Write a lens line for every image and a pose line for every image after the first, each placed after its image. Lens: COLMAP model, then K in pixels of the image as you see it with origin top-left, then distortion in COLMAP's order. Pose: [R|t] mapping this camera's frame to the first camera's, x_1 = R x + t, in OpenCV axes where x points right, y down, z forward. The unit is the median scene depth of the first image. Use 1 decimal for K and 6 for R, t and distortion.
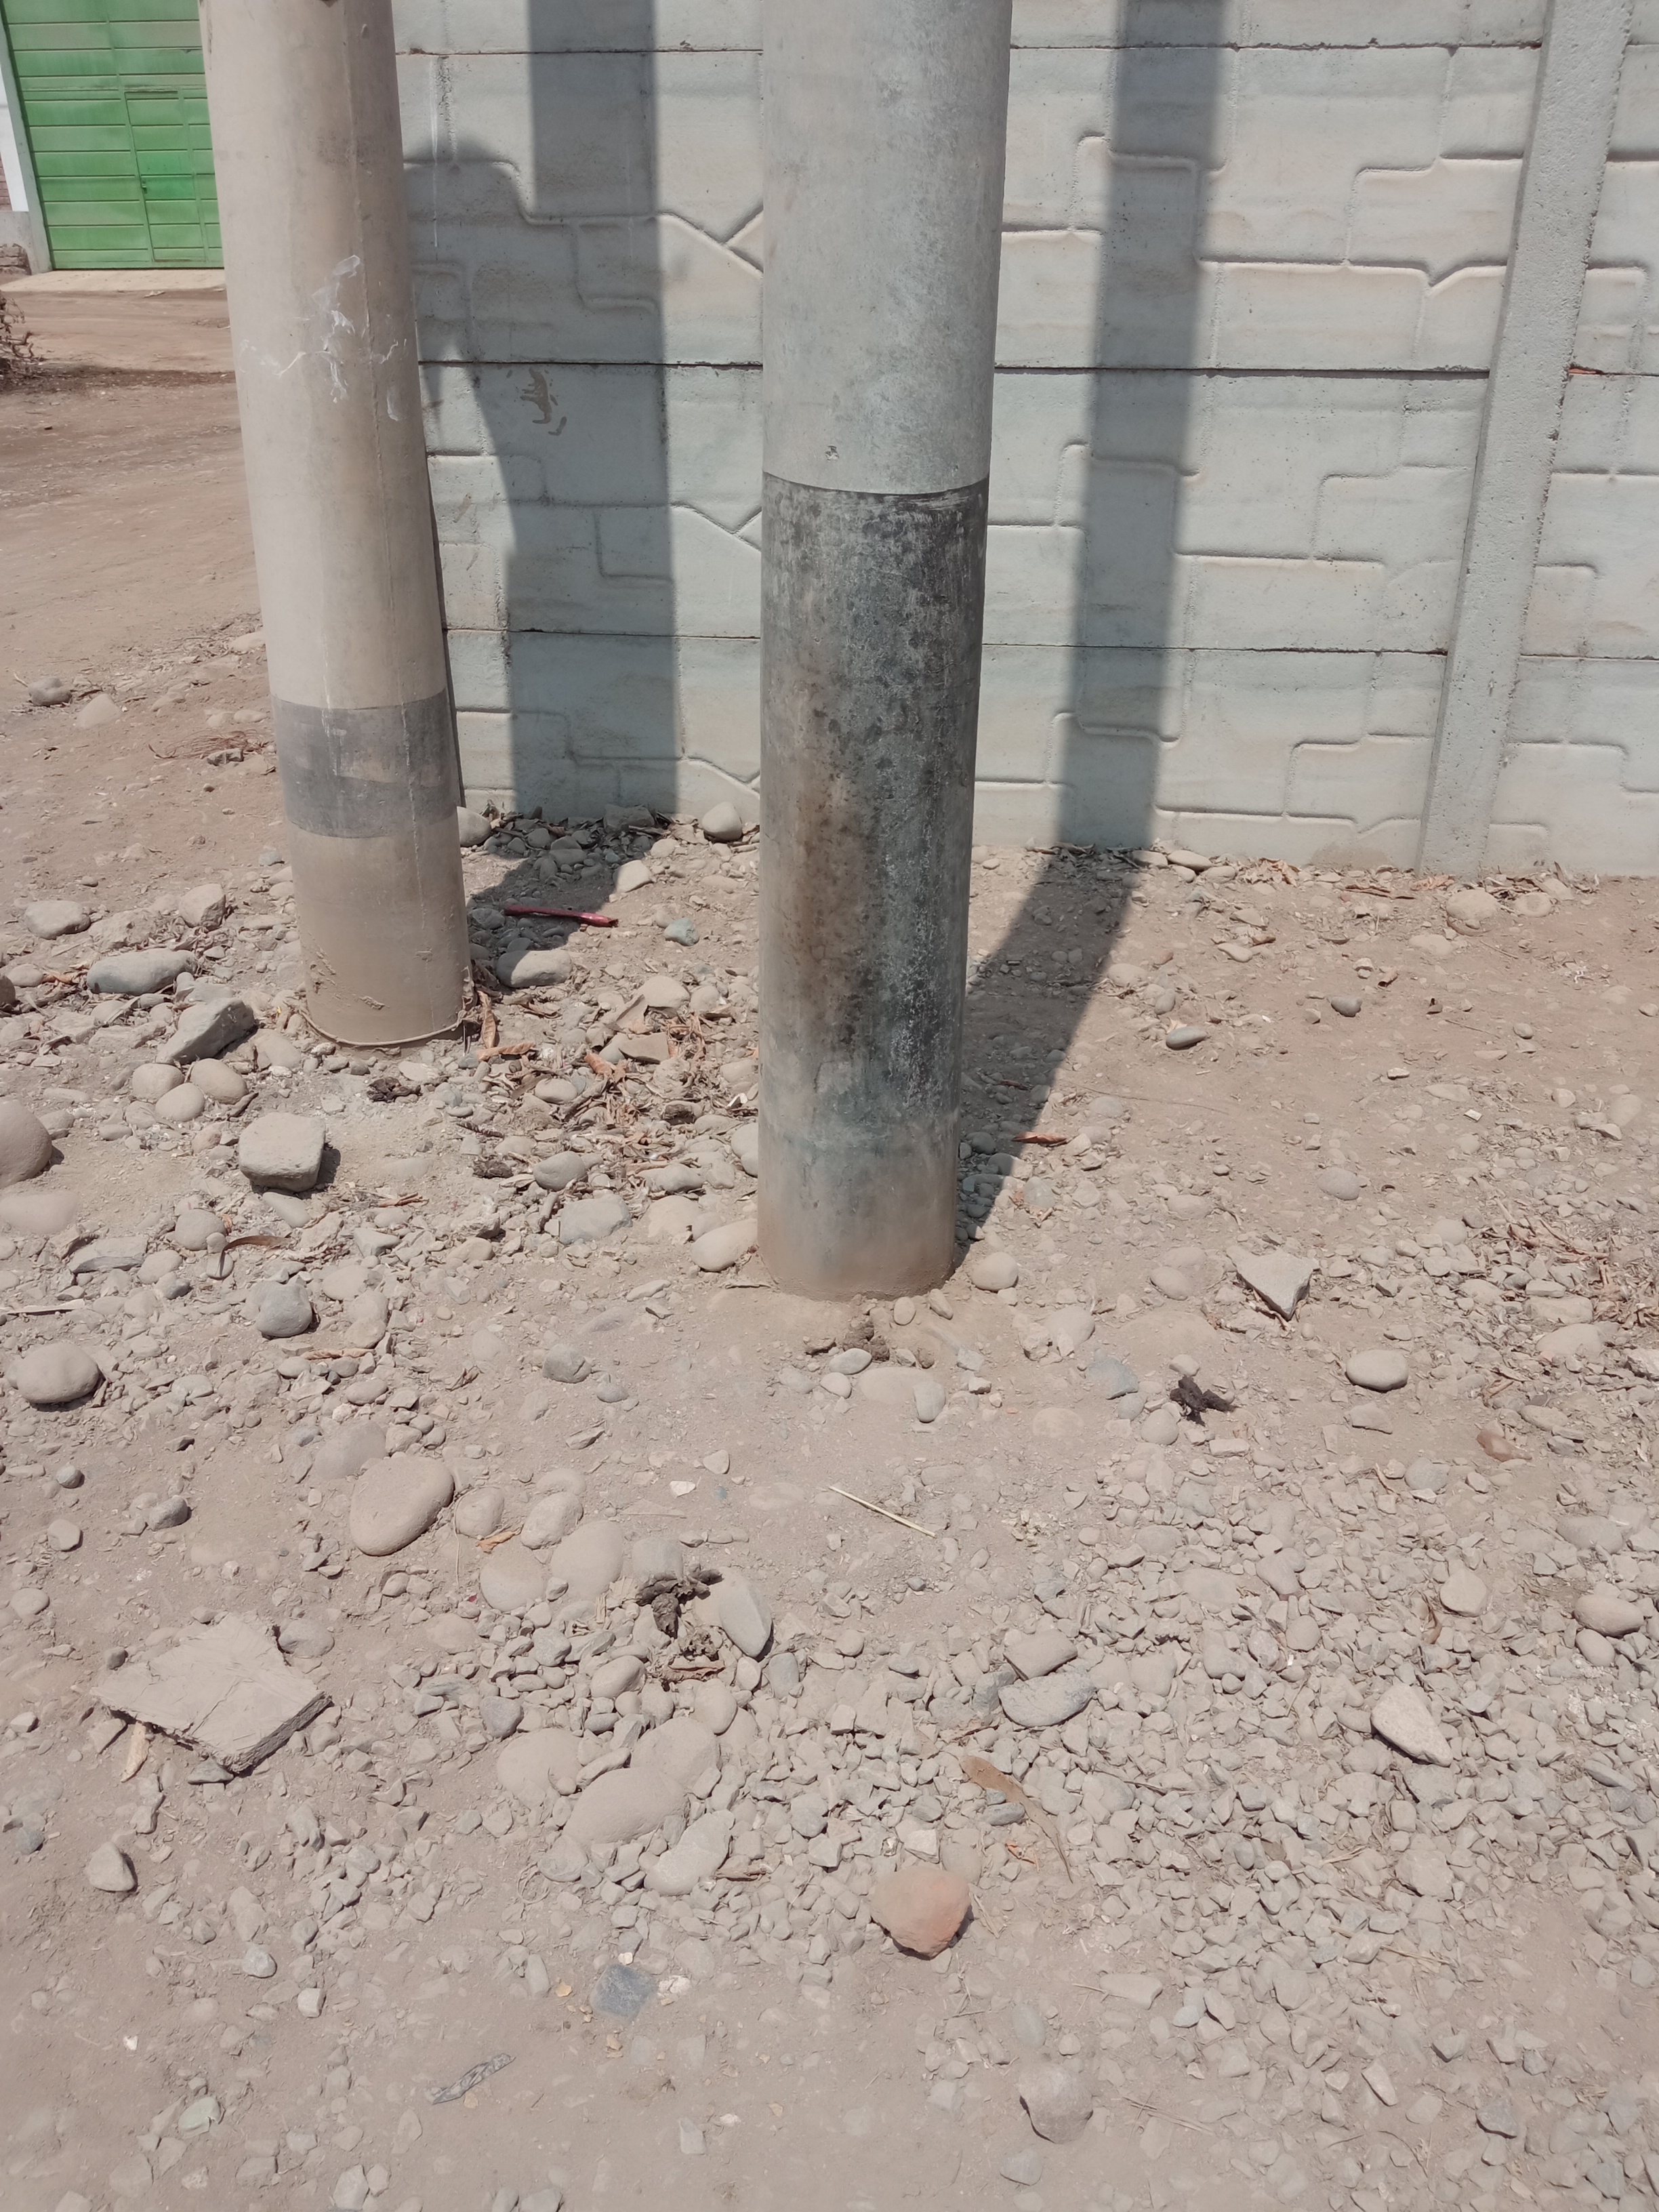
lens RADIAL K [[1857.1, 0, 827.5], [0, 1857.1, 1097.6], [0, 0, 1]] dist [0.115239, -0.233144]
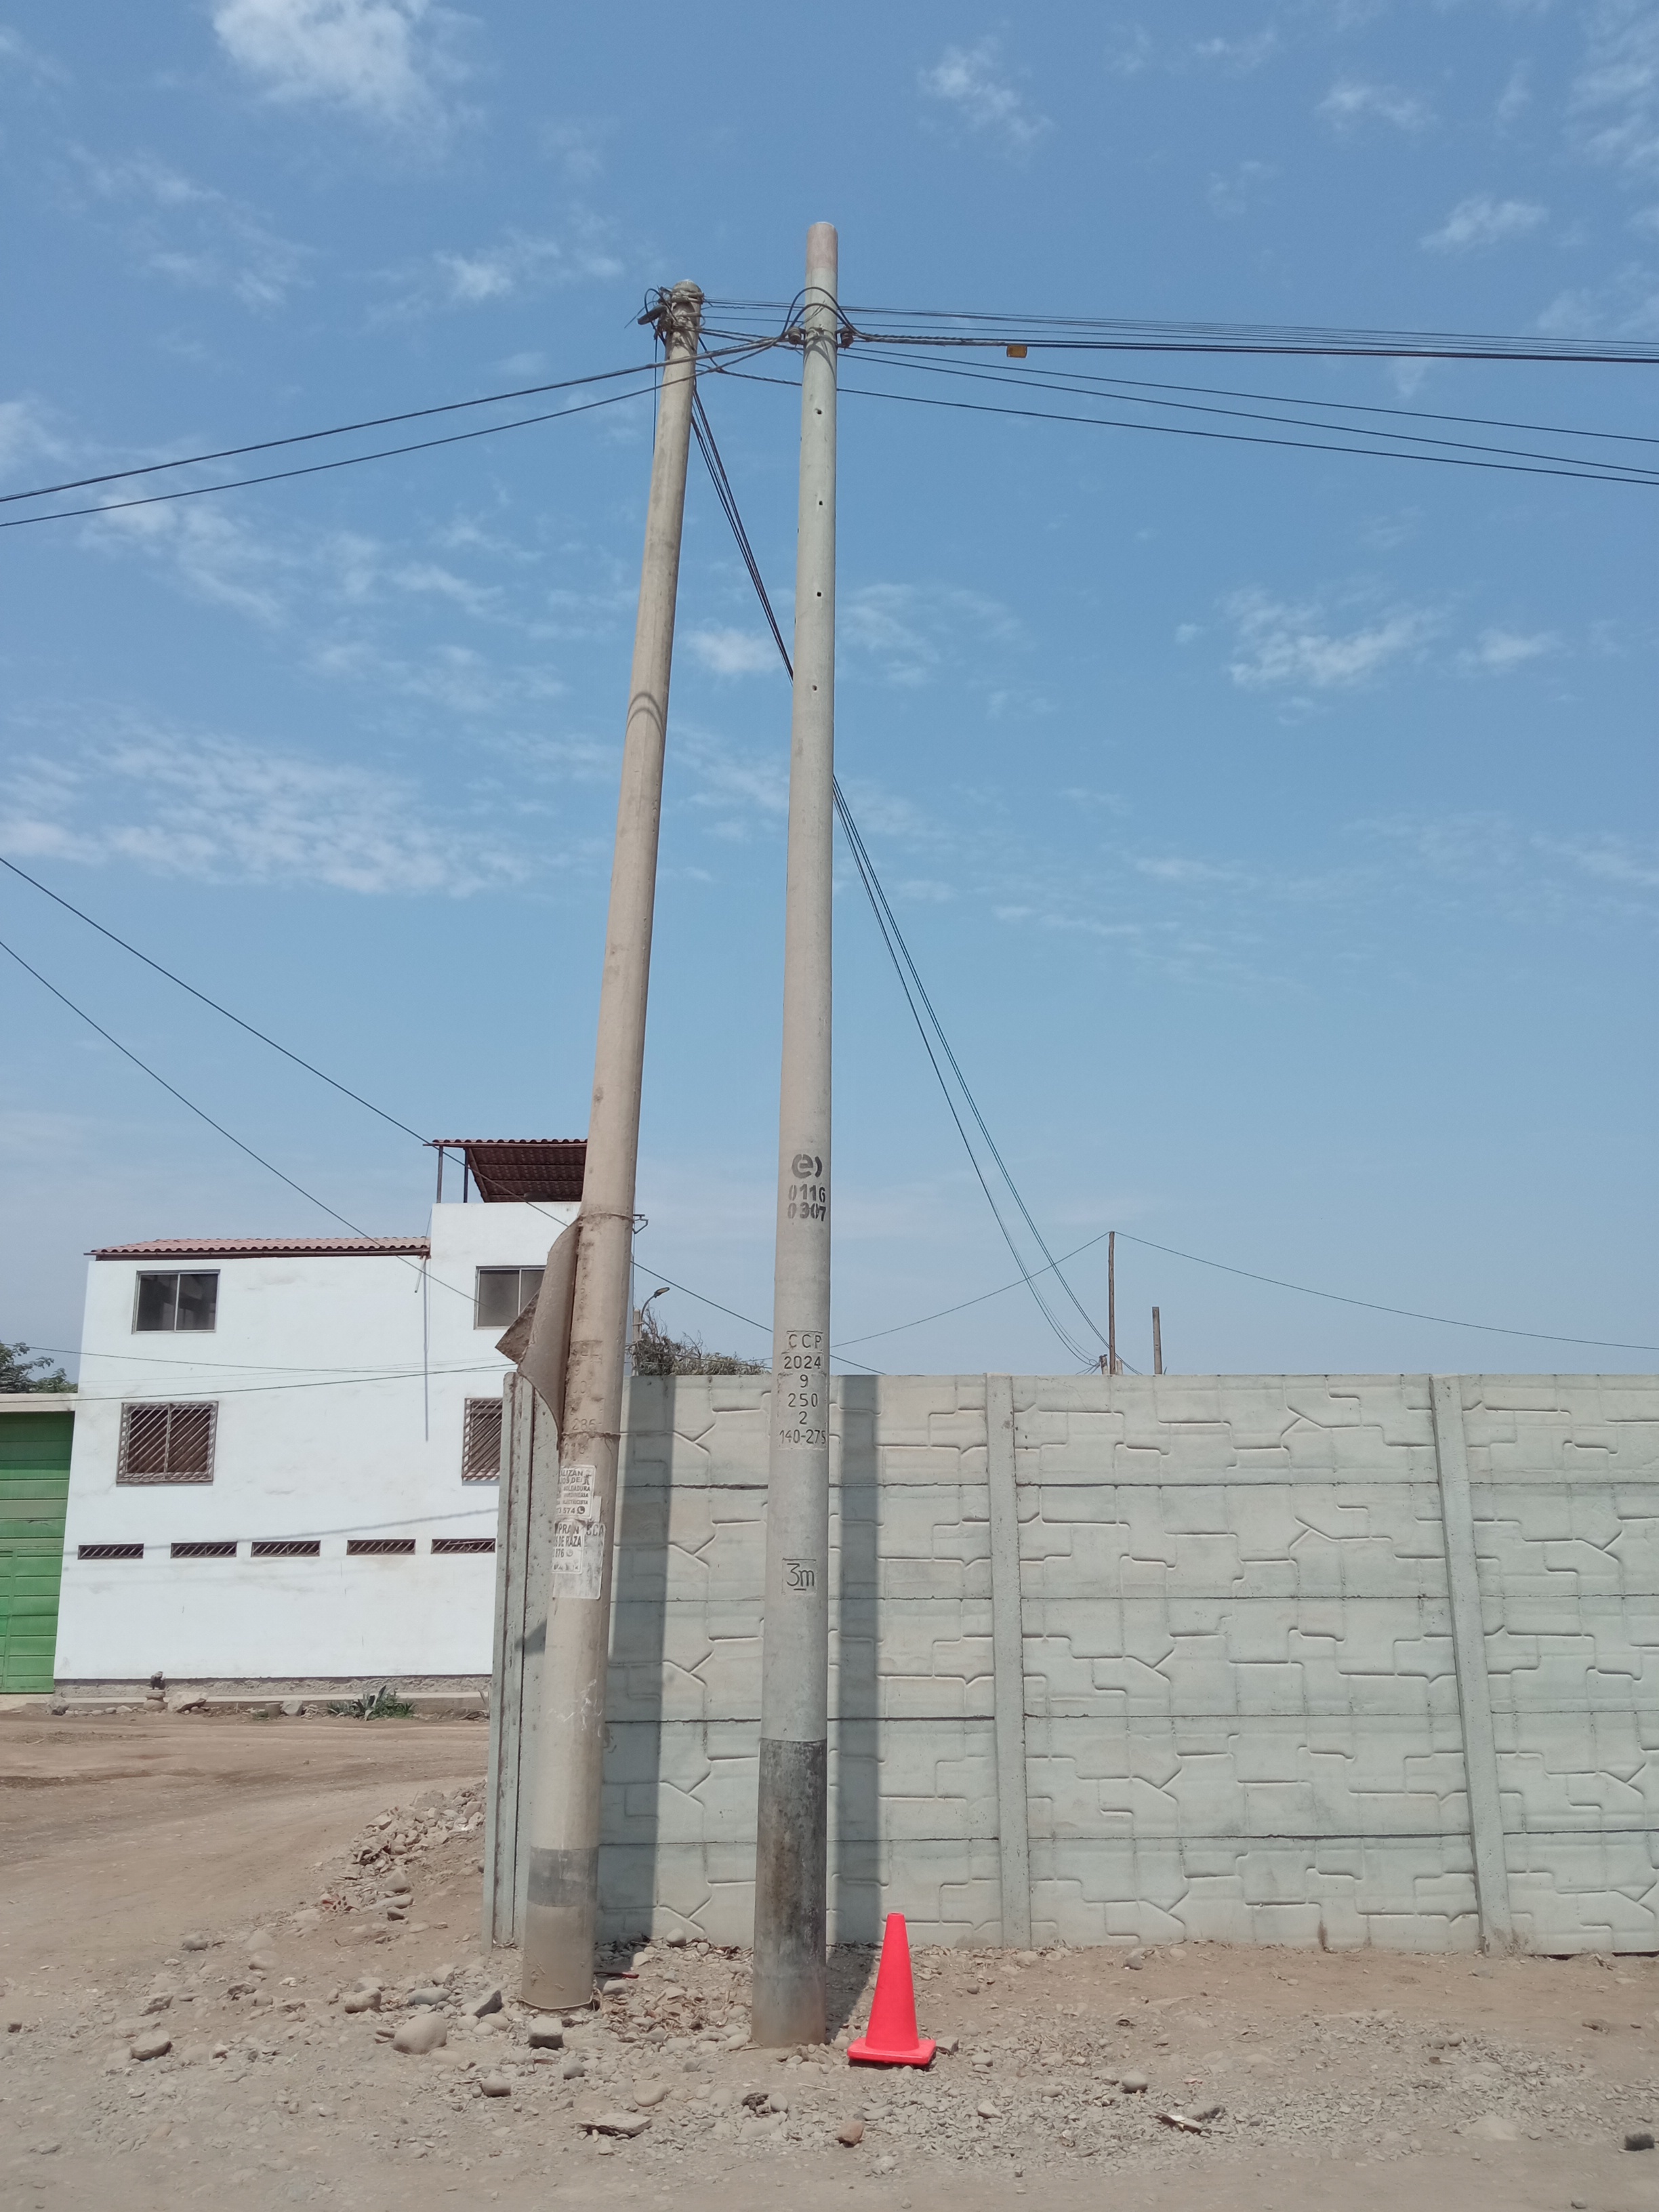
lens RADIAL K [[1857.1, 0, 827.5], [0, 1857.1, 1097.6], [0, 0, 1]] dist [0.115239, -0.233144]
pose [[0.986705, 0.036014, 0.158483, -0.298793], [0.077059, 0.754894, -0.651305, 0.609610], [-0.143094, 0.654858, 0.742082, -1.382487]]
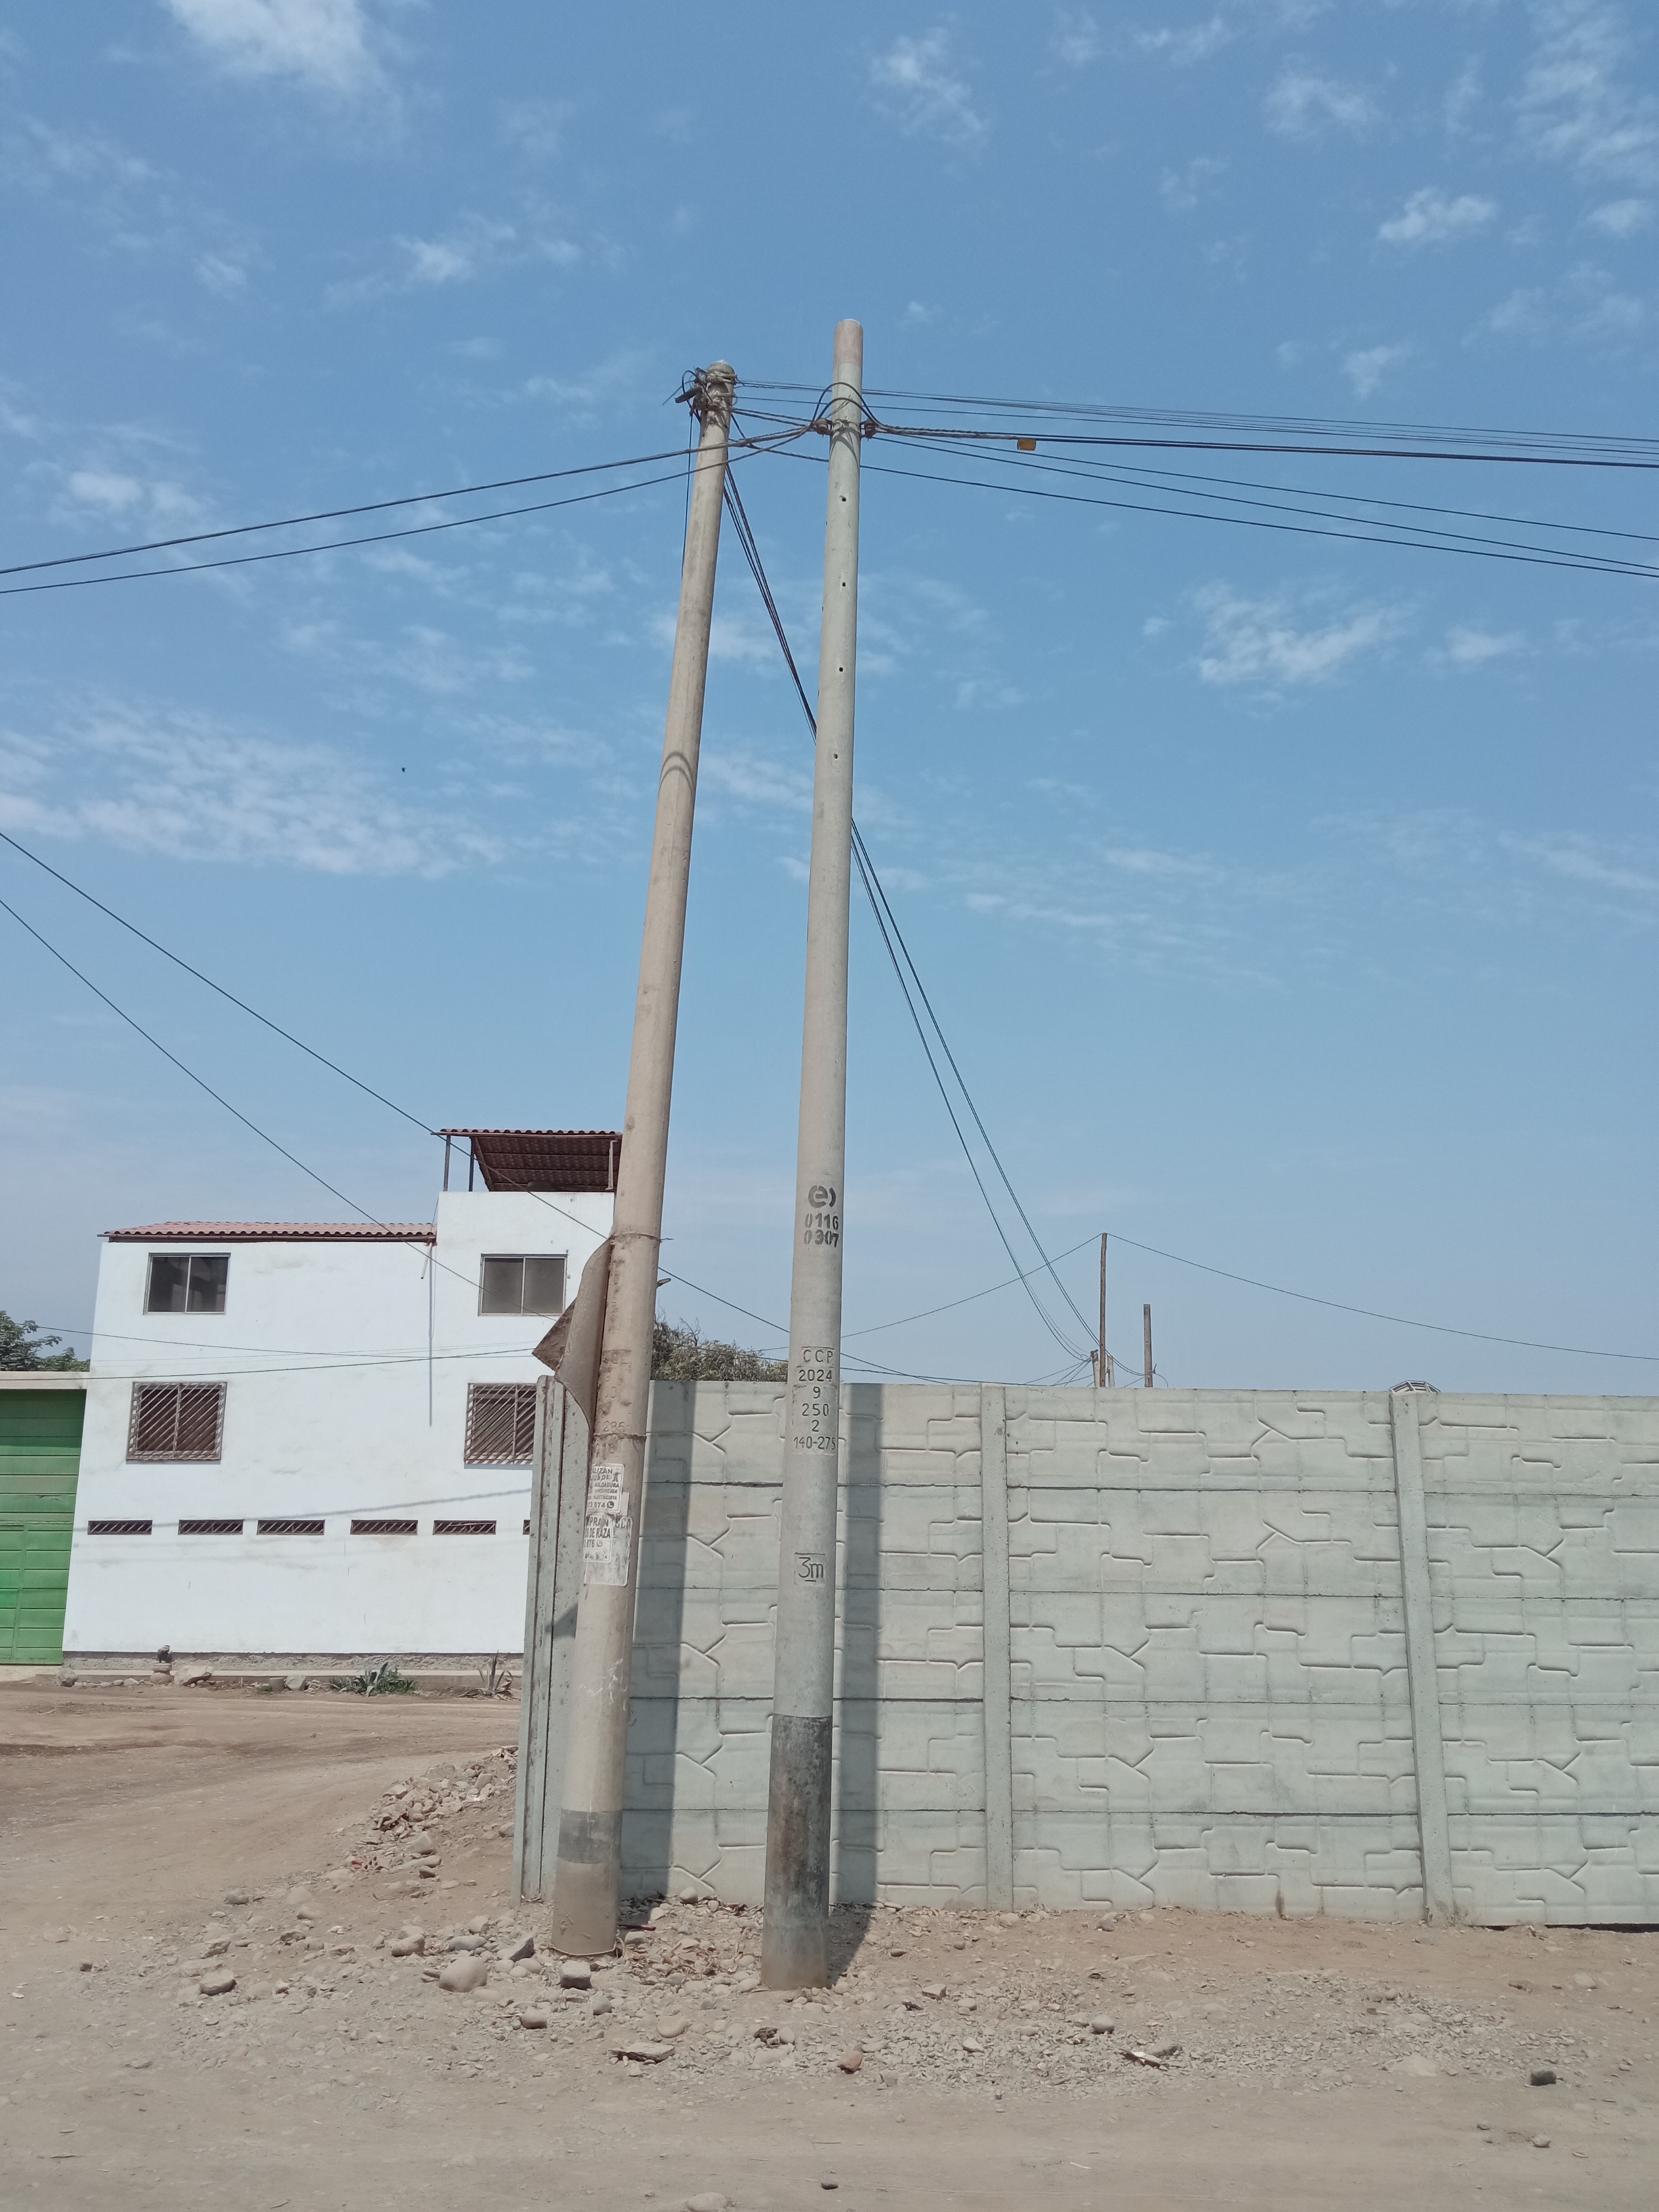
lens RADIAL K [[1854.4, 0, 829.5], [0, 1854.4, 1106.0], [0, 0, 1]] dist [0.141032, -0.301911]
pose [[0.985597, 0.051248, 0.161159, -0.358053], [0.065332, 0.763605, -0.642371, 0.701252], [-0.155982, 0.643647, 0.749258, -1.584906]]
